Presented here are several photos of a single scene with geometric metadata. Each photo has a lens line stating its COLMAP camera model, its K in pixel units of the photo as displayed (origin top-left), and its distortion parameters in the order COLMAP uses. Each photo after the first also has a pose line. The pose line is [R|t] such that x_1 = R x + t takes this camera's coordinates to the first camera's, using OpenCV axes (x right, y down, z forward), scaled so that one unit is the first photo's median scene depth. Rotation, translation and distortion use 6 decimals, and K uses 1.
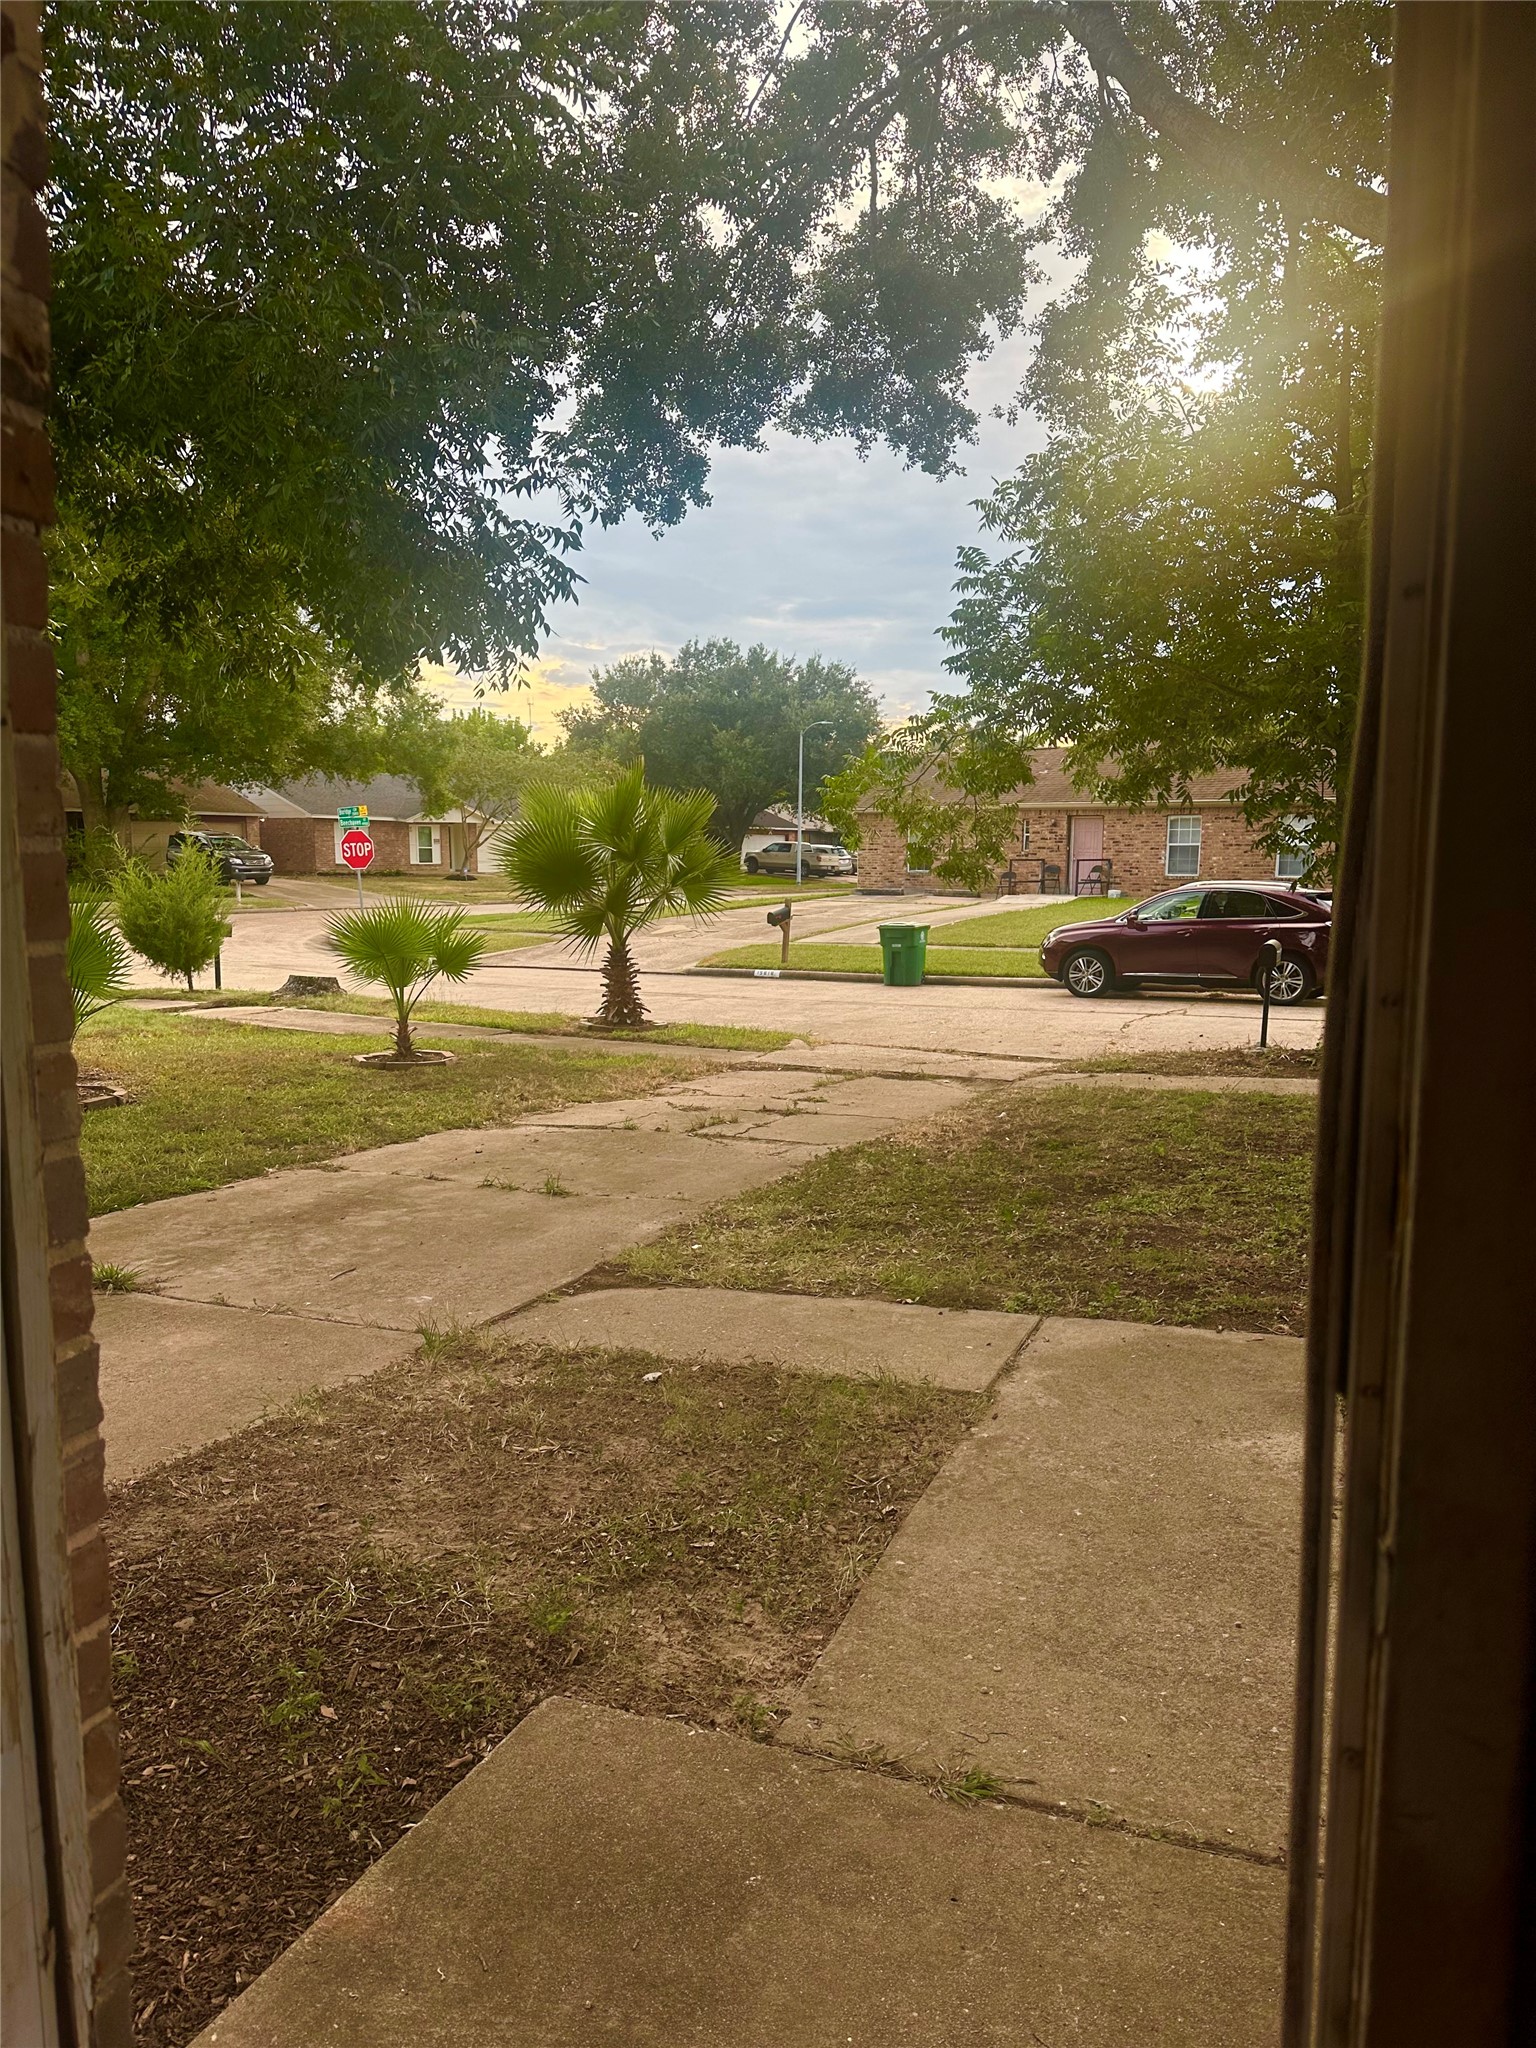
lens RADIAL K [[1417.4, 0, 768.0], [0, 1417.4, 1024.0], [0, 0, 1]] dist [-0.018974, -0.002166]
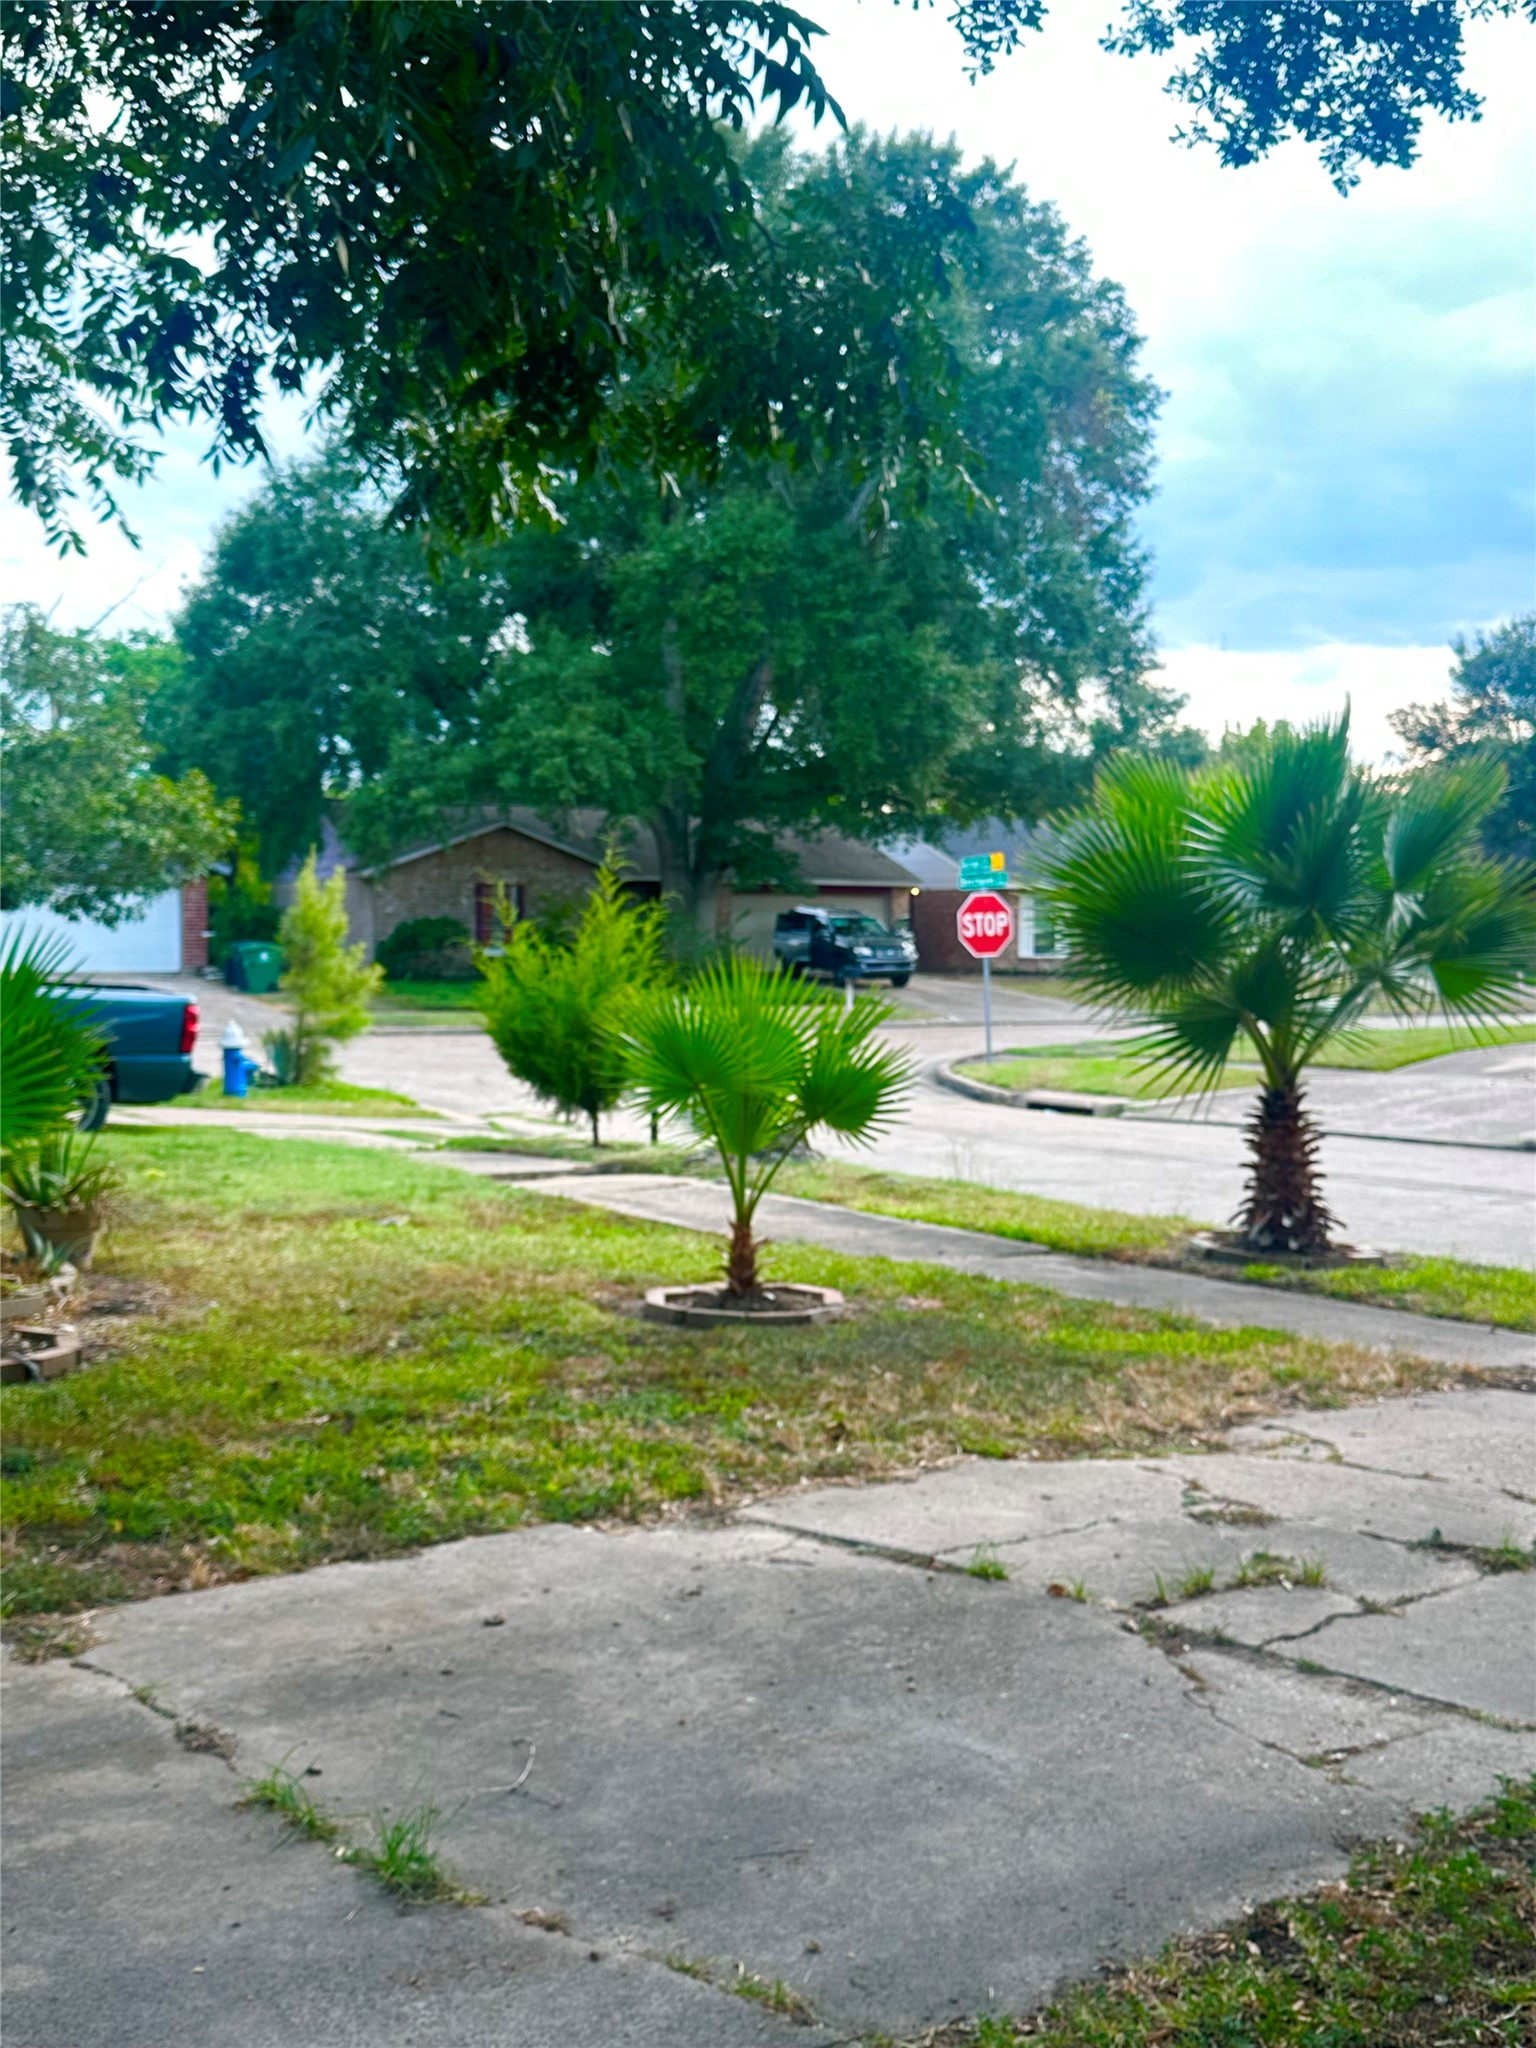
lens RADIAL K [[2160.4, 0, 768.0], [0, 2160.4, 1024.0], [0, 0, 1]] dist [0.219504, -0.509034]
pose [[0.907789, 0.013653, -0.419204, 0.046537], [-0.049309, 0.996013, -0.074340, -0.012077], [0.416518, 0.088156, 0.904843, 0.256416]]
